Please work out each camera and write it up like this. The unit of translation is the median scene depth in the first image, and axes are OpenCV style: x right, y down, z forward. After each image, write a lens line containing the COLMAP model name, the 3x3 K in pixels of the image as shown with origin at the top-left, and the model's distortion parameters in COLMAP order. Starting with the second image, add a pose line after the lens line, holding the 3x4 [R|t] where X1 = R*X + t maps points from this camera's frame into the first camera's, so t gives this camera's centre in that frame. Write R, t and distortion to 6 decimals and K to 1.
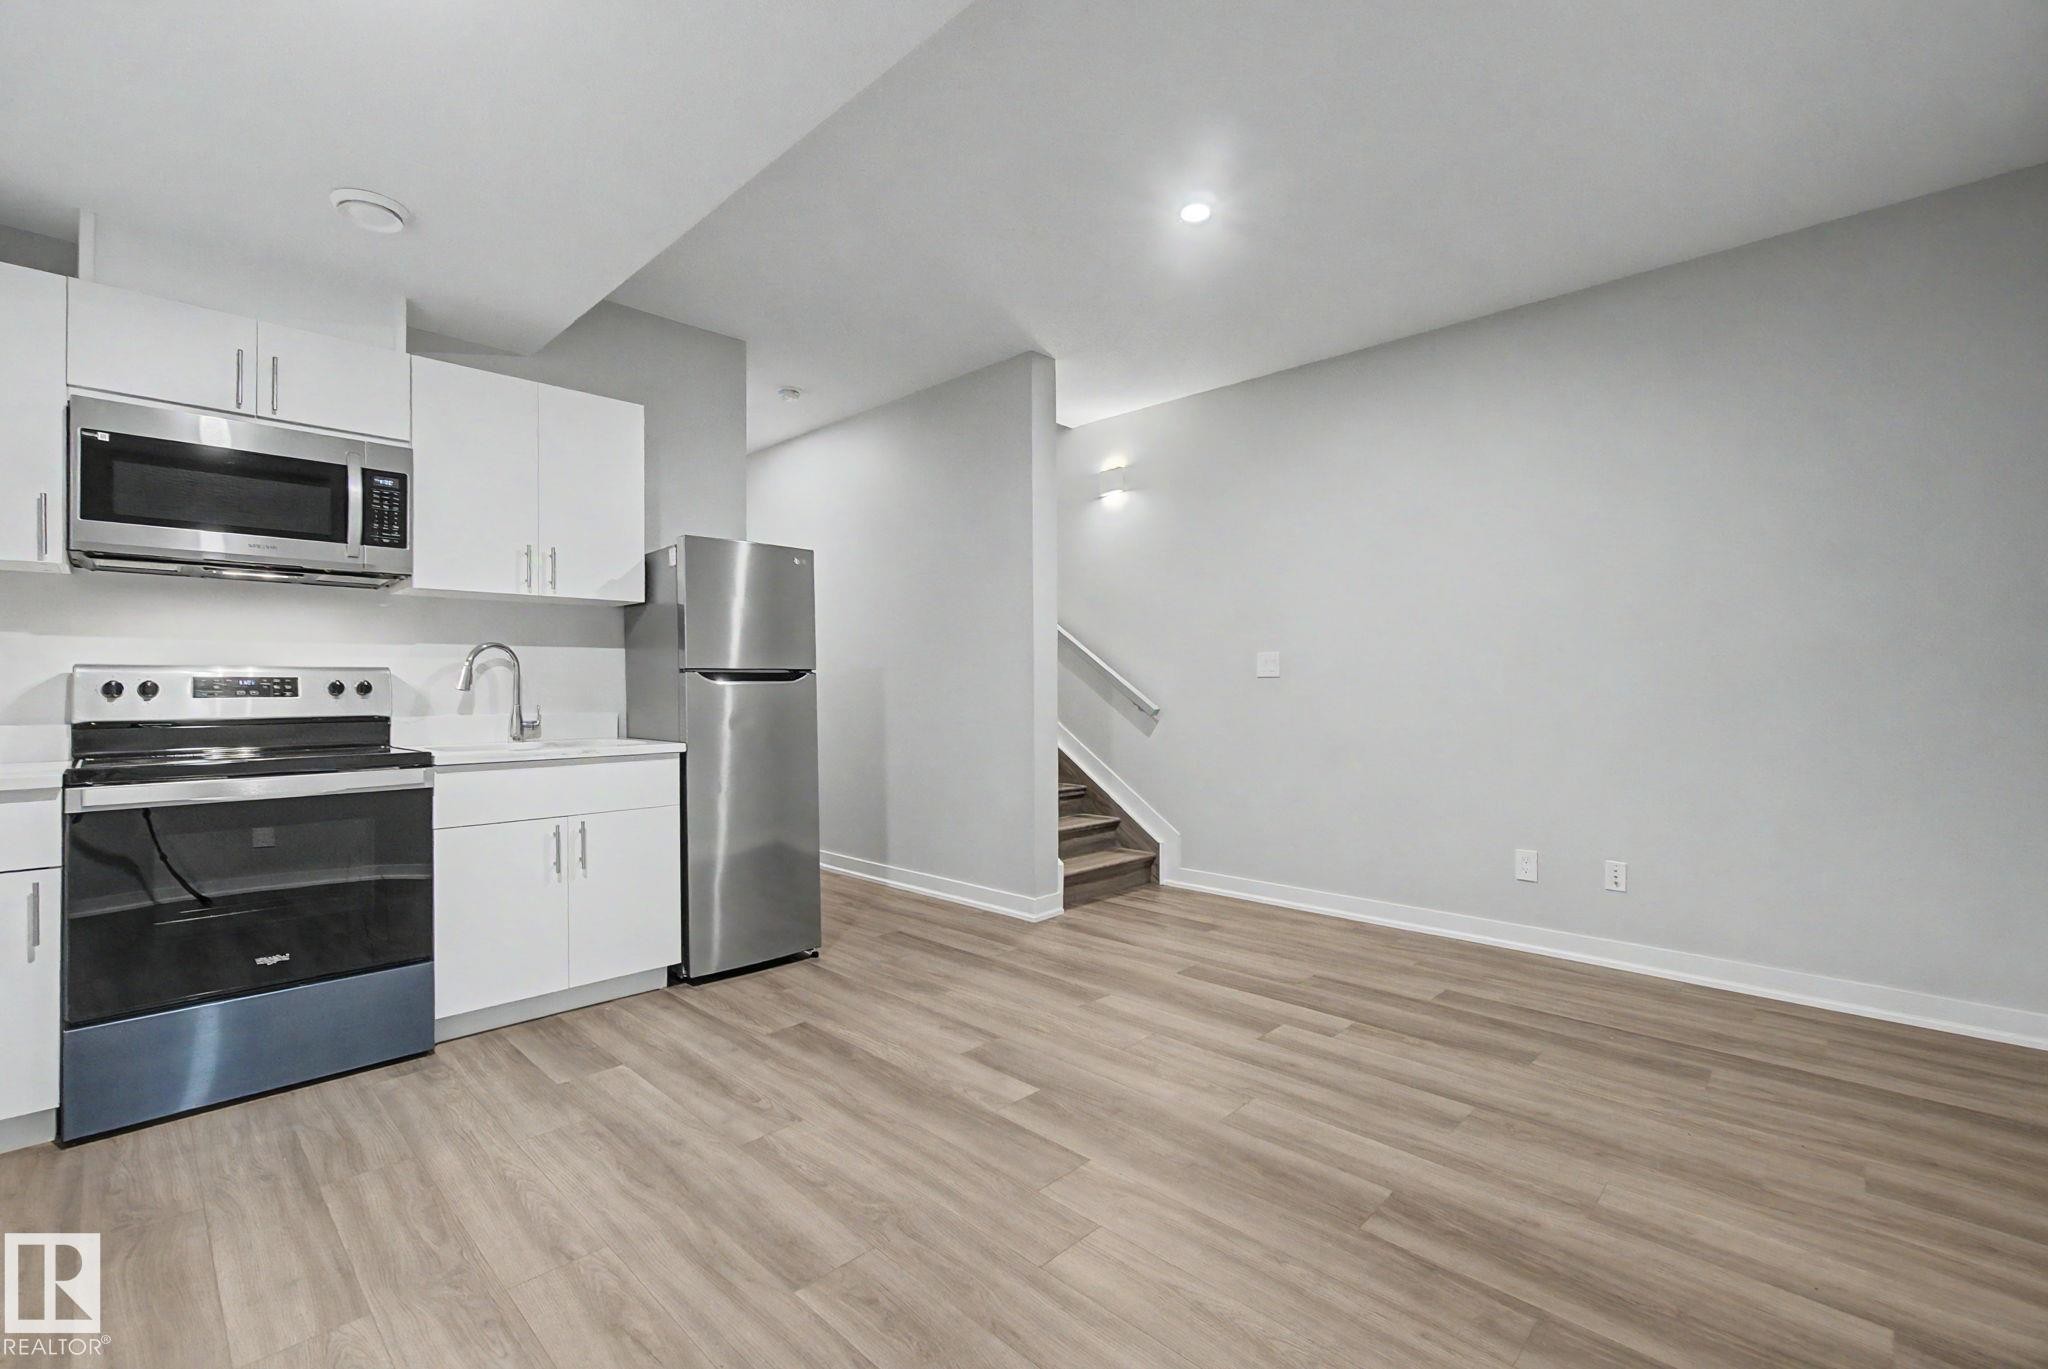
lens RADIAL K [[880.3, 0, 1029.0], [0, 880.3, 682.7], [0, 0, 1]] dist [-0.003295, 0.000629]
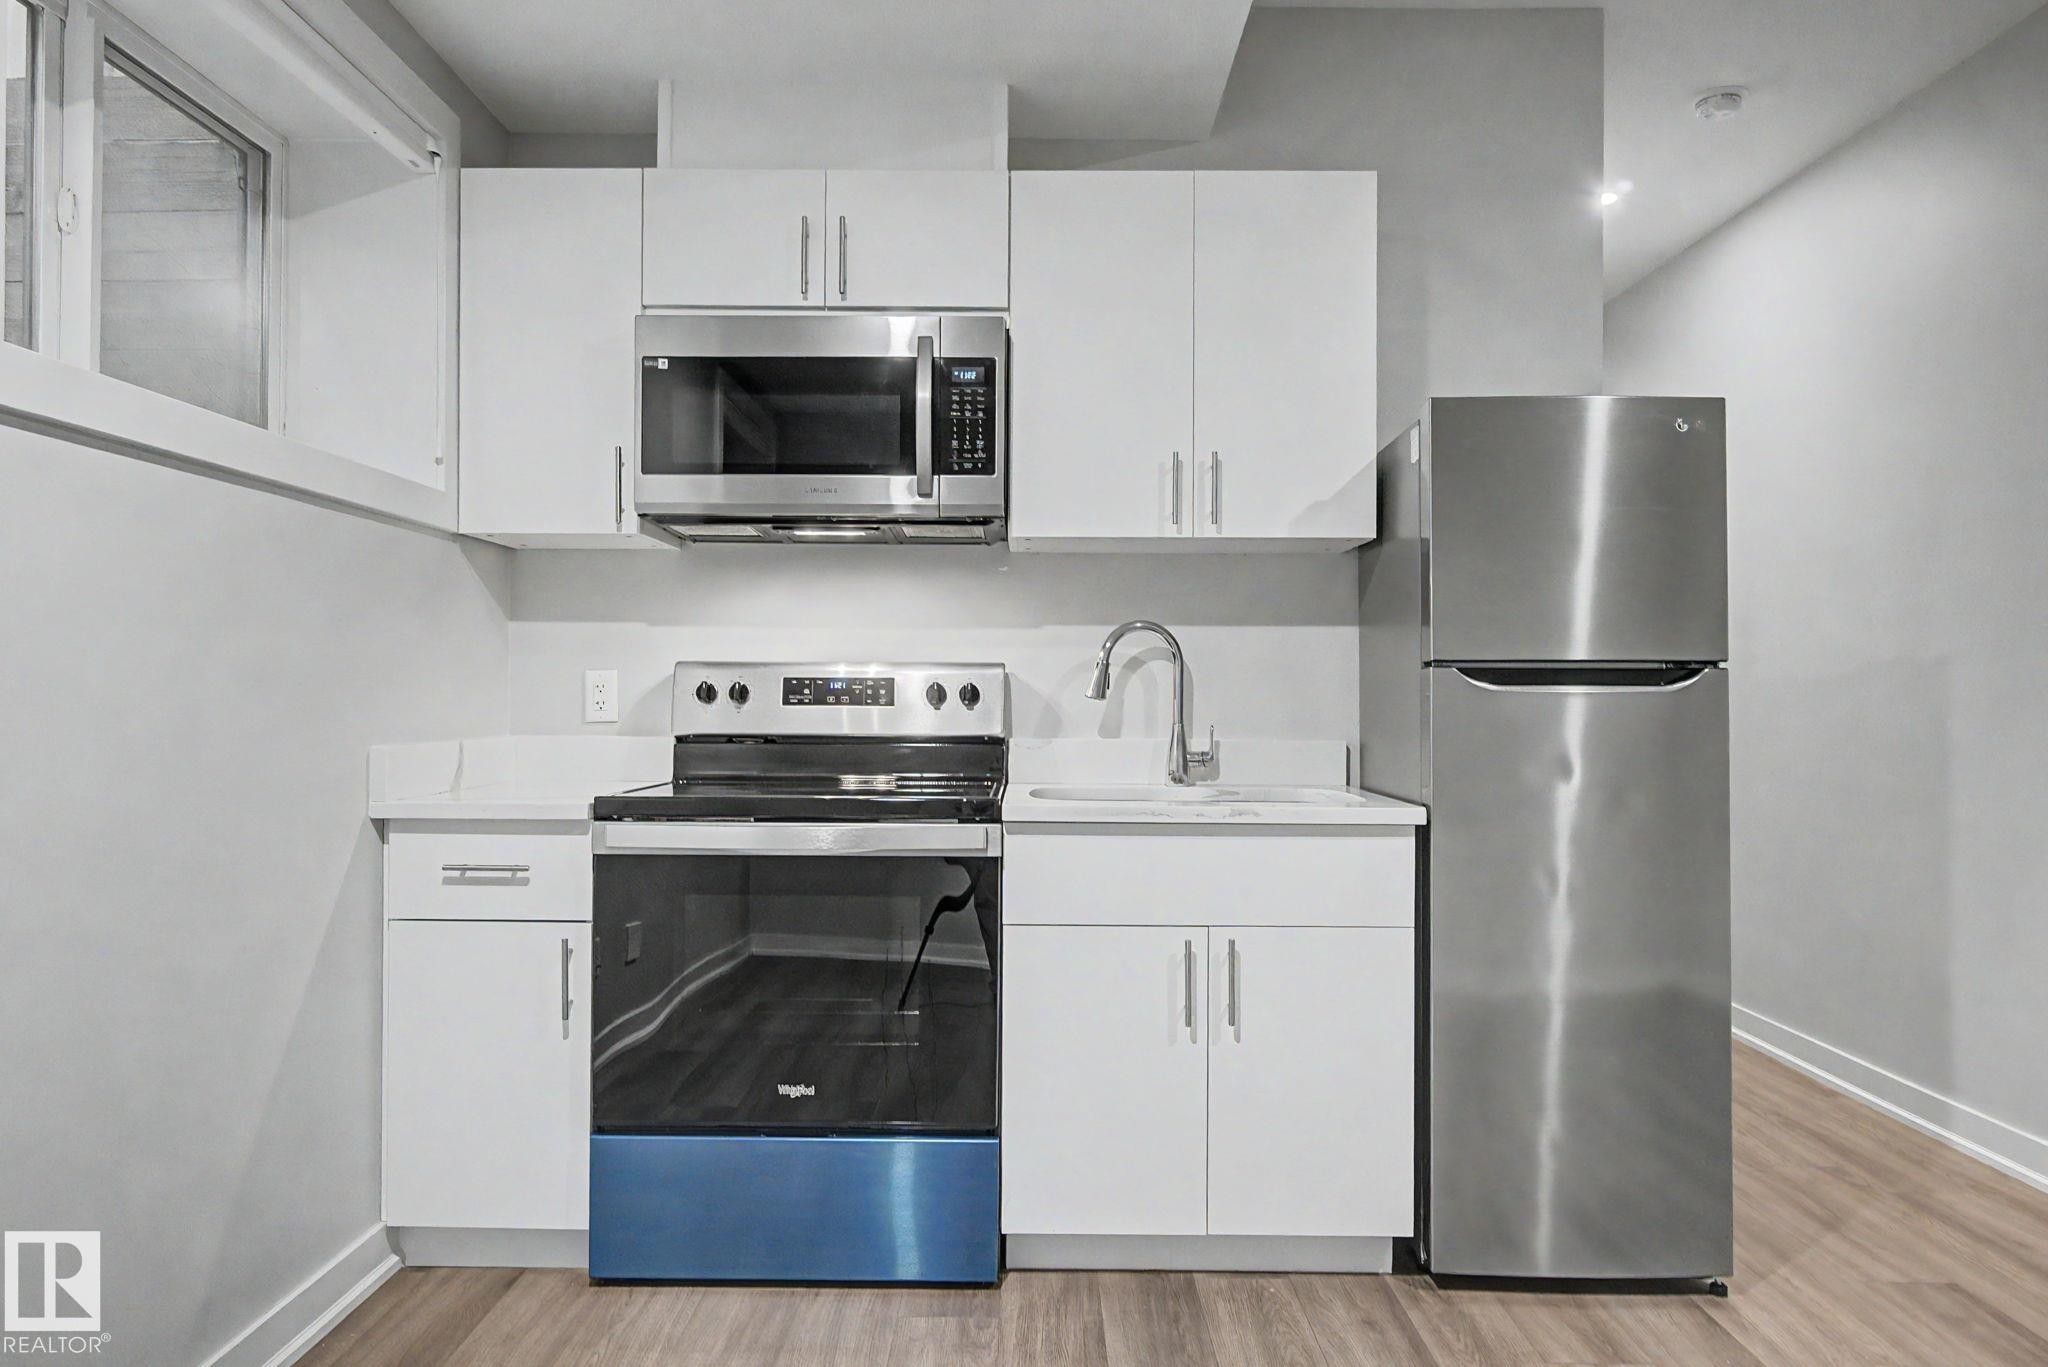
lens RADIAL K [[1345.1, 0, 1028.4], [0, 1345.1, 693.3], [0, 0, 1]] dist [-0.005789, -0.000735]
pose [[0.687412, 0.008163, -0.726221, 0.015382], [-0.004689, 0.999966, 0.006801, -0.001470], [0.726252, -0.001269, 0.687427, 0.327811]]
